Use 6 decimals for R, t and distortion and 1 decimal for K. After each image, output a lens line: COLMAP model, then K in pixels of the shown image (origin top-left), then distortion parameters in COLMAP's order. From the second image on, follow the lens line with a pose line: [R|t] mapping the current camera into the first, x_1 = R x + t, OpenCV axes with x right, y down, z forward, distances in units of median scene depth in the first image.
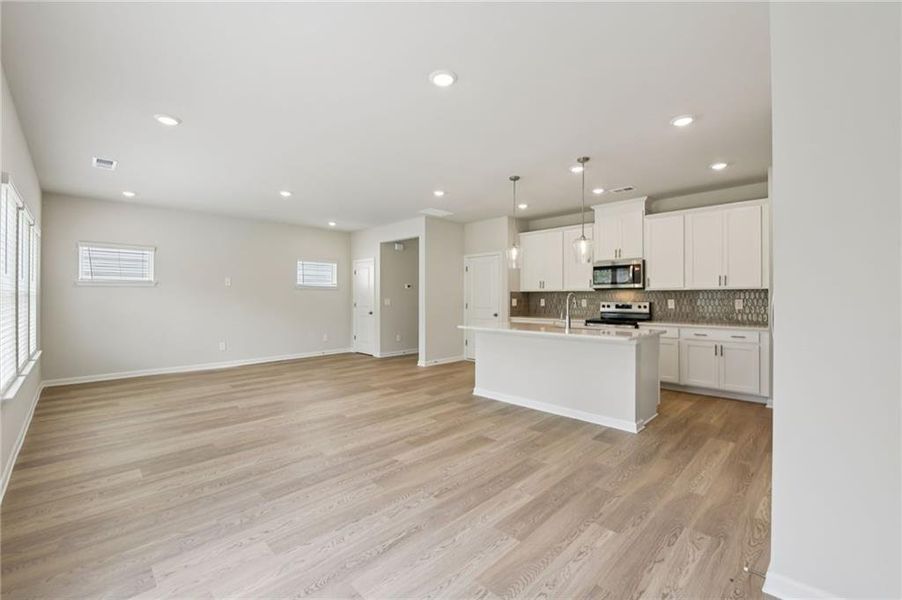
lens RADIAL K [[379.3, 0, 447.4], [0, 379.3, 296.3], [0, 0, 1]] dist [-0.008240, -0.001466]
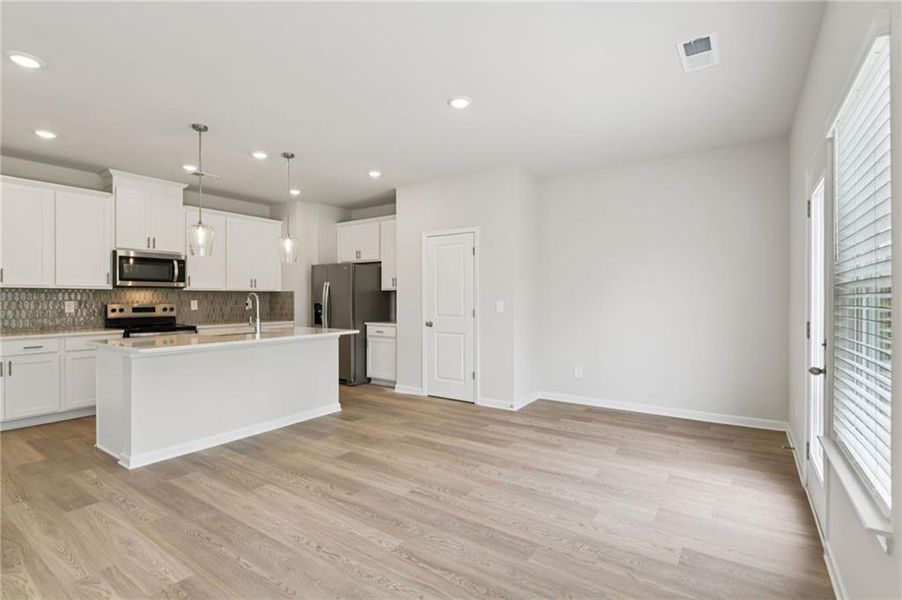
lens RADIAL K [[427.3, 0, 449.9], [0, 427.3, 300.0], [0, 0, 1]] dist [-0.008586, 0.000503]
pose [[-0.185788, -0.004976, 0.982577, -0.655347], [-0.001634, 0.999987, 0.004755, 0.001827], [-0.982588, -0.000722, -0.185794, 0.662291]]
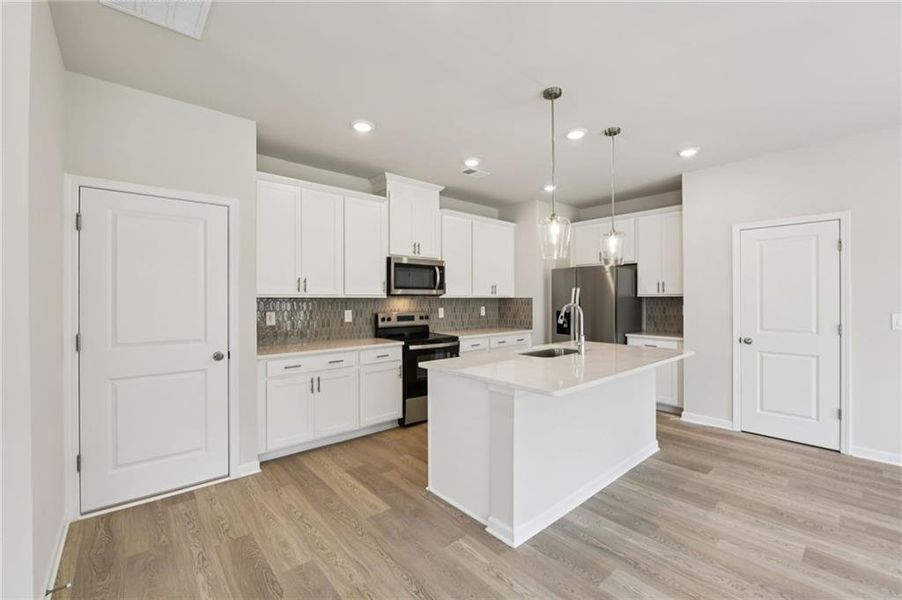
lens RADIAL K [[379.3, 0, 449.1], [0, 379.3, 296.5], [0, 0, 1]] dist [-0.008240, -0.001466]
pose [[0.067814, 0.005171, 0.997685, -0.359837], [-0.000747, 0.999987, -0.005132, -0.016115], [-0.997698, -0.000397, 0.067817, 1.065530]]
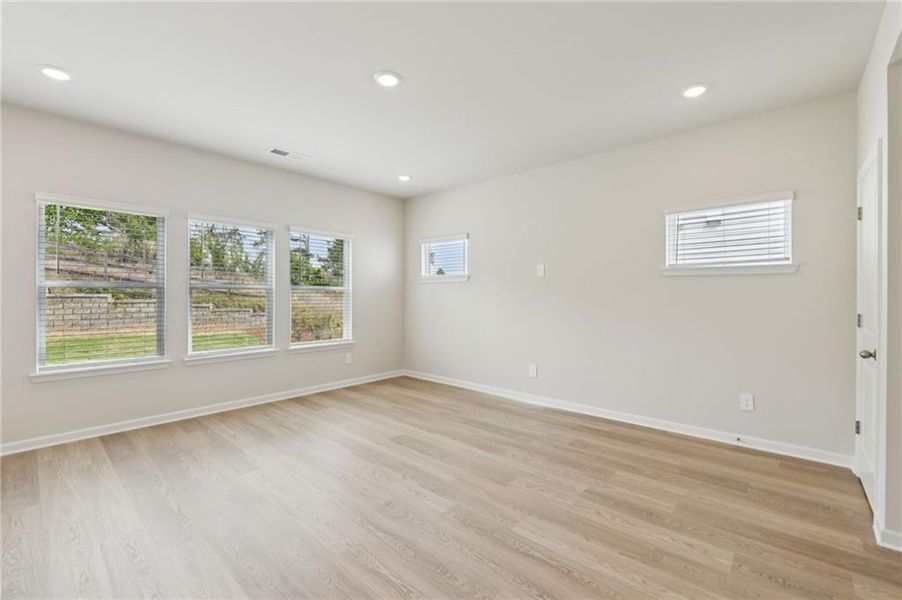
lens RADIAL K [[386.4, 0, 449.1], [0, 386.4, 296.4], [0, 0, 1]] dist [-0.008244, 0.000359]
pose [[0.054831, 0.005008, -0.998483, 0.077509], [-0.000201, 0.999987, 0.005004, 0.003277], [0.998496, -0.000074, 0.054832, 1.154371]]
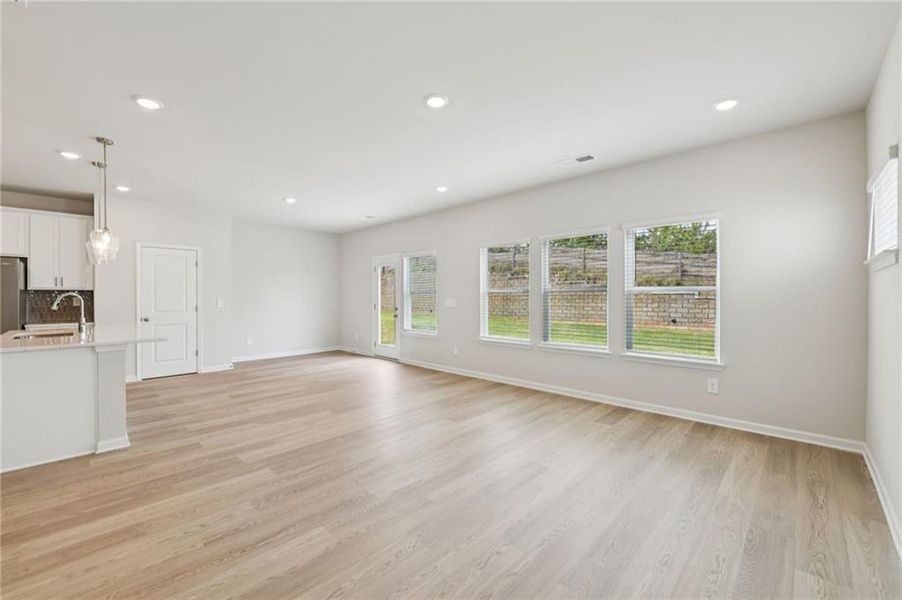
lens RADIAL K [[364.6, 0, 445.5], [0, 364.6, 297.7], [0, 0, 1]] dist [-0.005793, -0.001384]
pose [[-0.999970, 0.003010, -0.007131, -0.480047], [0.003008, 0.999995, 0.000225, 0.004597], [0.007132, 0.000203, -0.999975, 1.659059]]
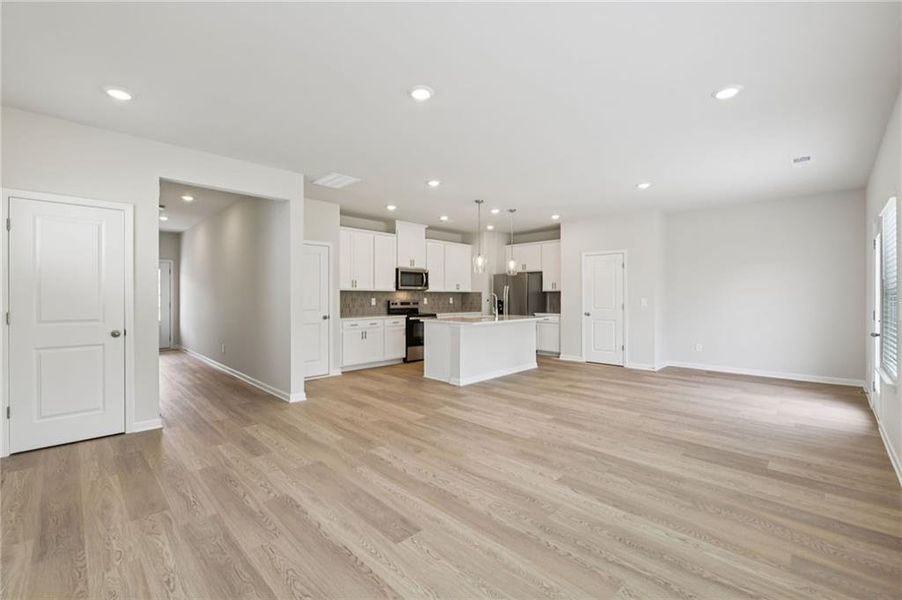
lens RADIAL K [[379.3, 0, 449.3], [0, 379.3, 298.0], [0, 0, 1]] dist [-0.008240, -0.001466]
pose [[-0.002714, -0.003884, 0.999989, -1.035254], [-0.002132, 0.999990, 0.003878, 0.003366], [-0.999994, -0.002121, -0.002723, 1.055426]]
